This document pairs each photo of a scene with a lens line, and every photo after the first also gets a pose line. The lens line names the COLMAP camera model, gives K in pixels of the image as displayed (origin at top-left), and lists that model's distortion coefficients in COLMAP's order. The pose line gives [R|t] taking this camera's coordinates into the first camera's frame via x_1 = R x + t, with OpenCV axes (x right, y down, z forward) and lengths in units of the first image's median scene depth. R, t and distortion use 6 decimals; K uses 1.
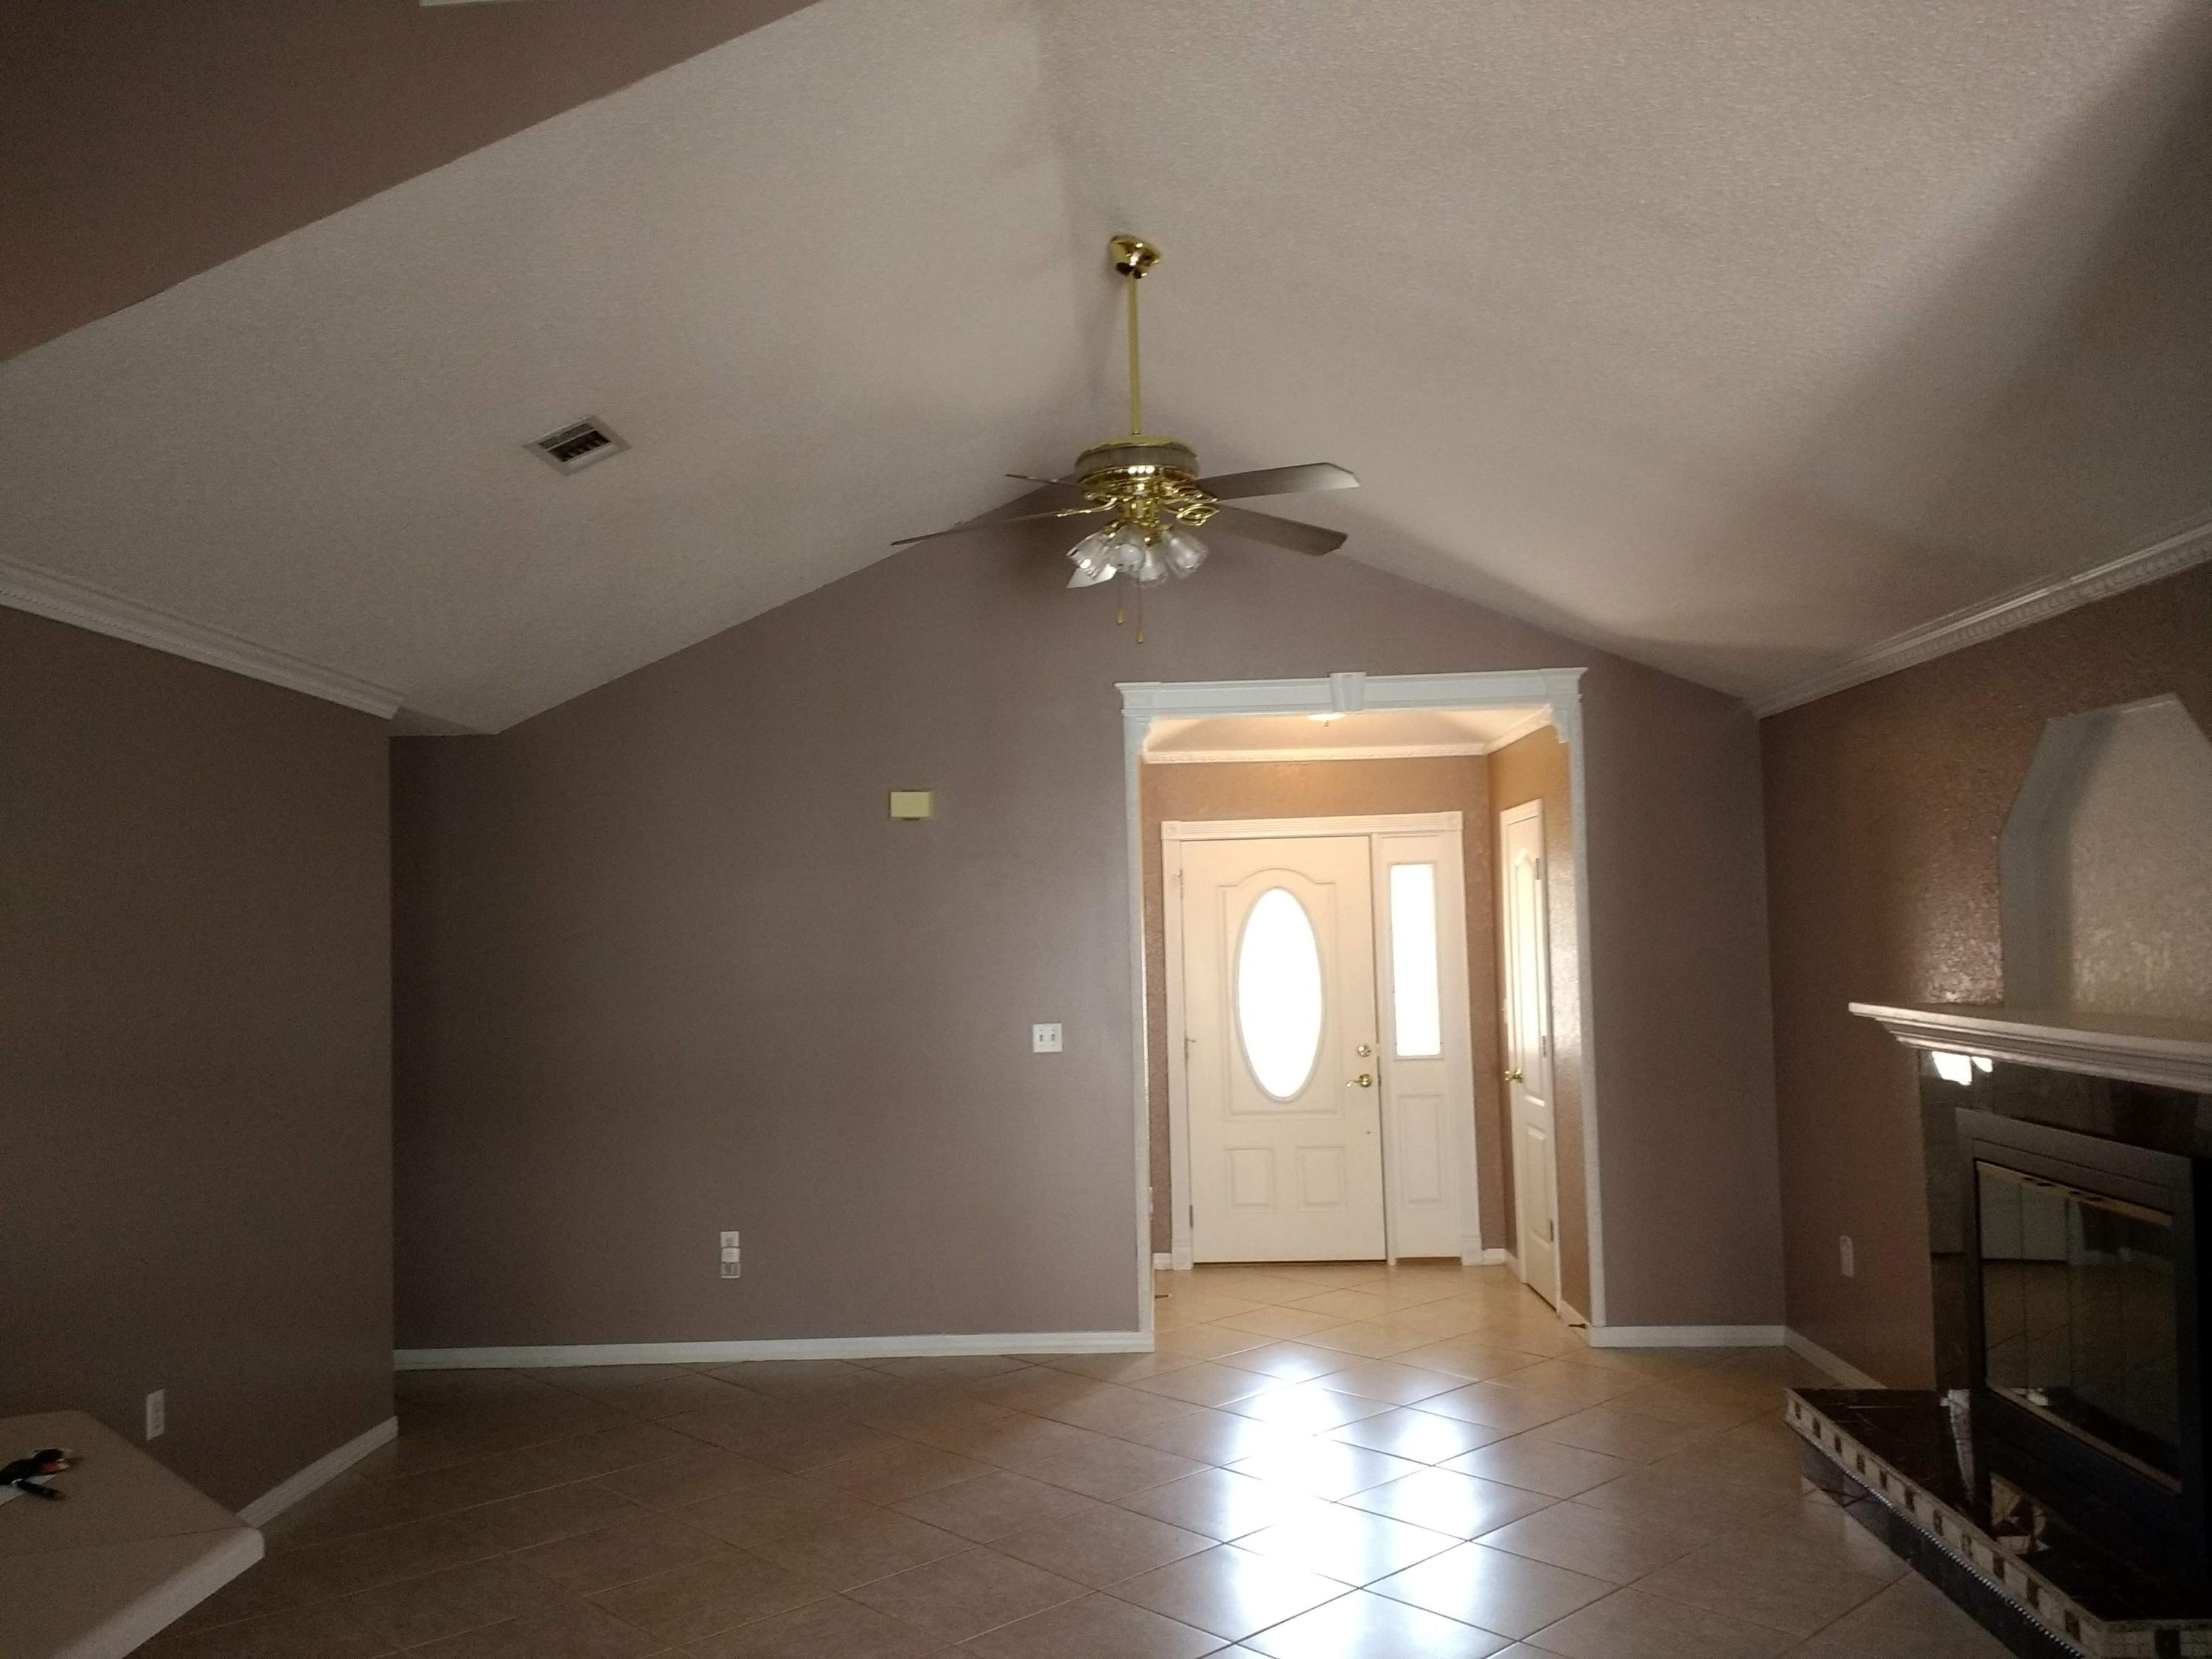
lens RADIAL K [[1718.4, 0, 1101.9], [0, 1718.4, 848.5], [0, 0, 1]] dist [0.090407, -0.133085]
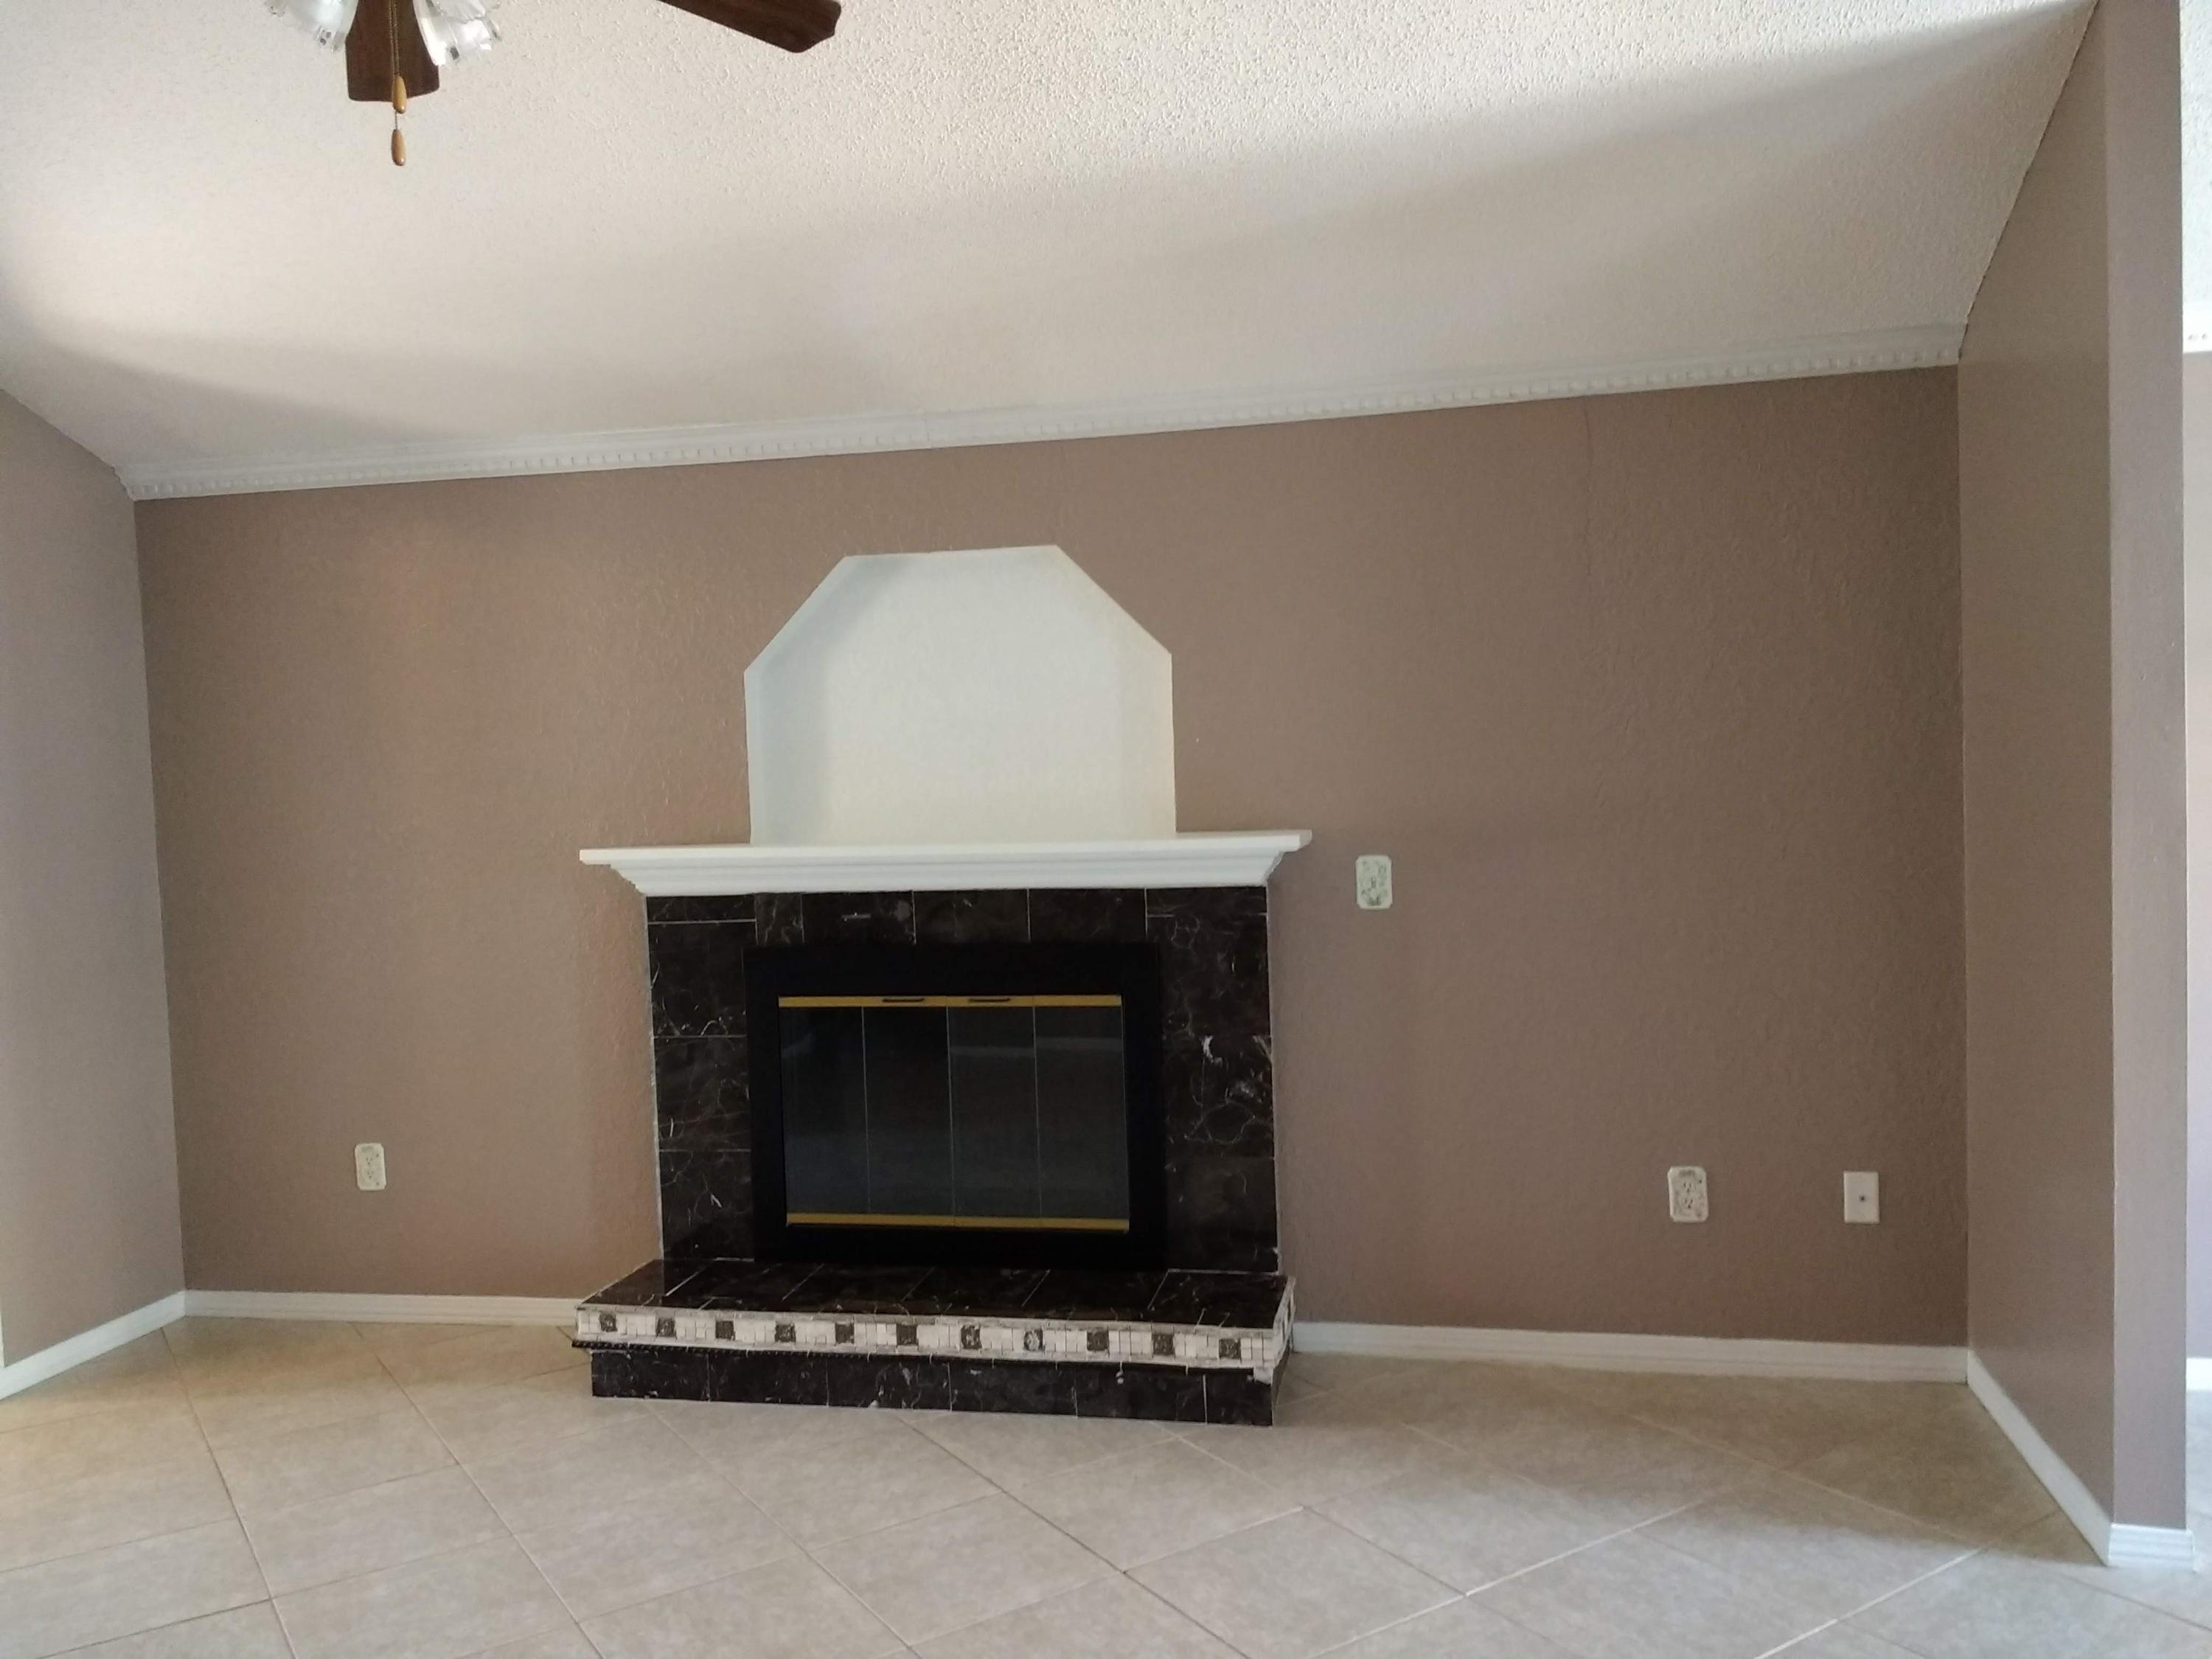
lens RADIAL K [[1718.4, 0, 1101.9], [0, 1718.4, 848.5], [0, 0, 1]] dist [0.090407, -0.133085]
pose [[0.150440, -0.043493, 0.987662, -0.246865], [-0.014928, 0.998818, 0.046258, 0.027893], [-0.988506, -0.021703, 0.149613, 0.385626]]
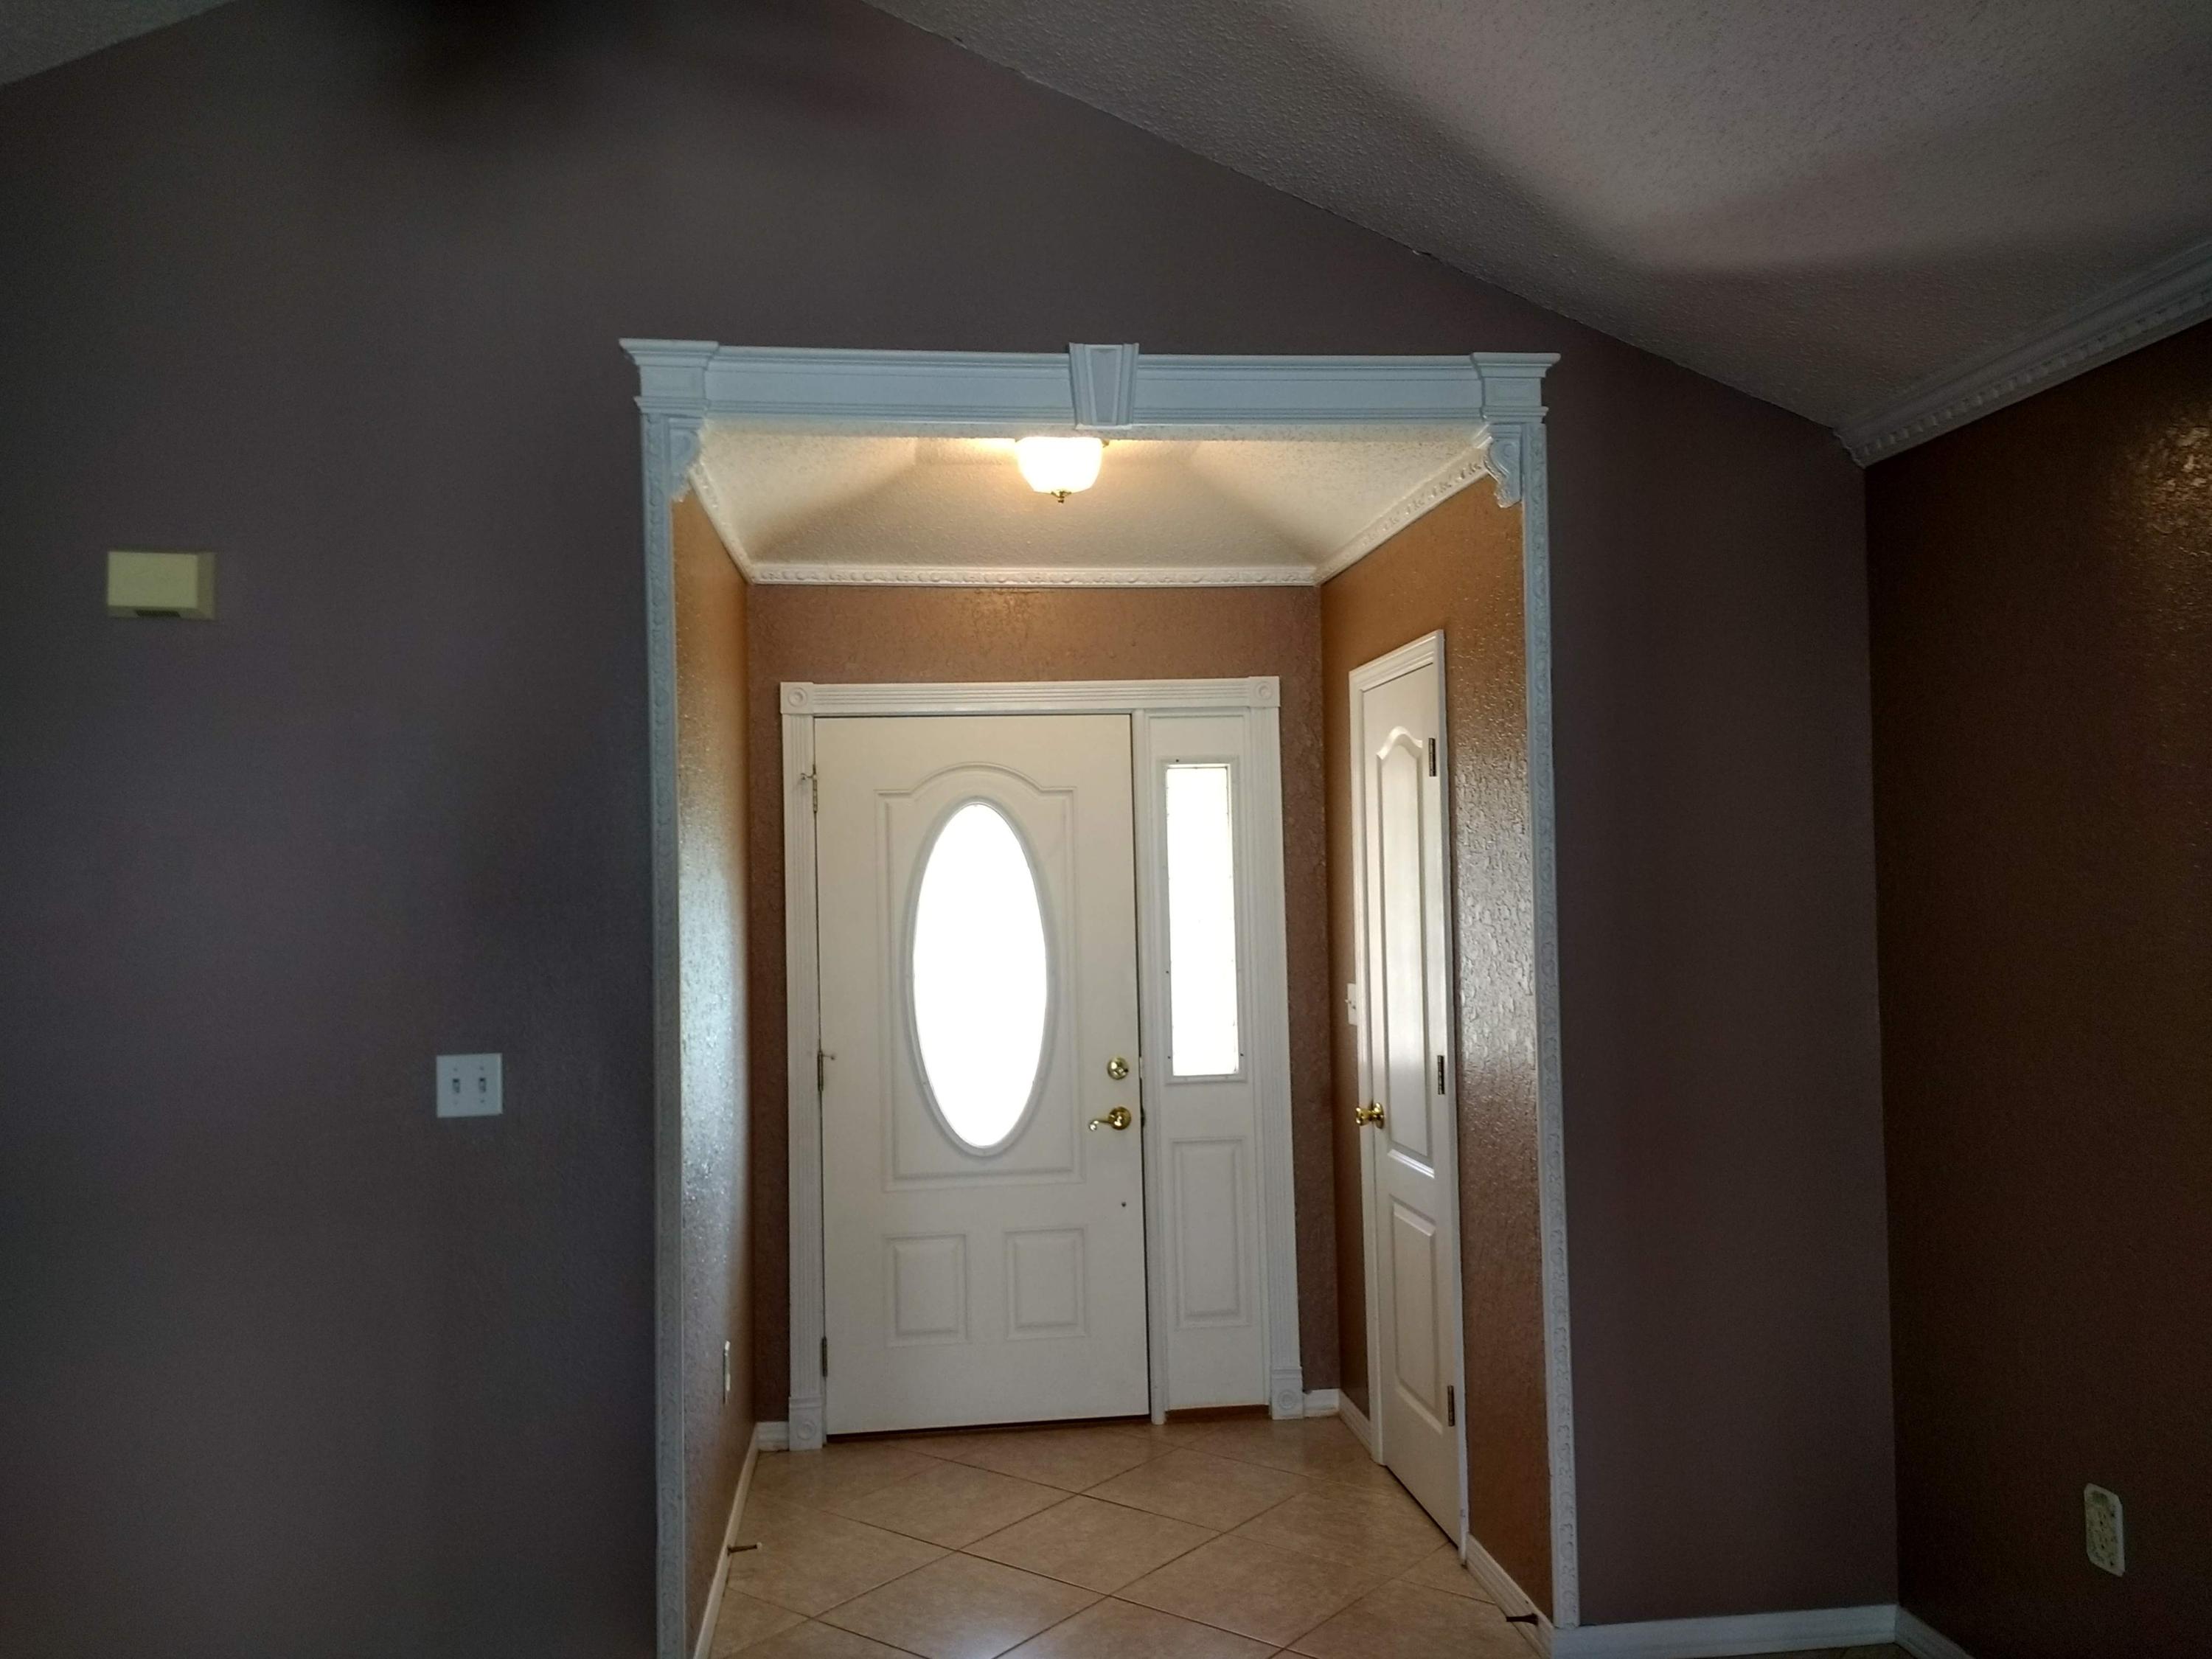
lens RADIAL K [[1718.4, 0, 1101.9], [0, 1718.4, 848.5], [0, 0, 1]] dist [0.090407, -0.133085]
pose [[0.988474, 0.006670, 0.151245, 0.055415], [-0.010366, 0.999666, 0.023662, 0.026066], [-0.151036, -0.024957, 0.988213, 0.411448]]
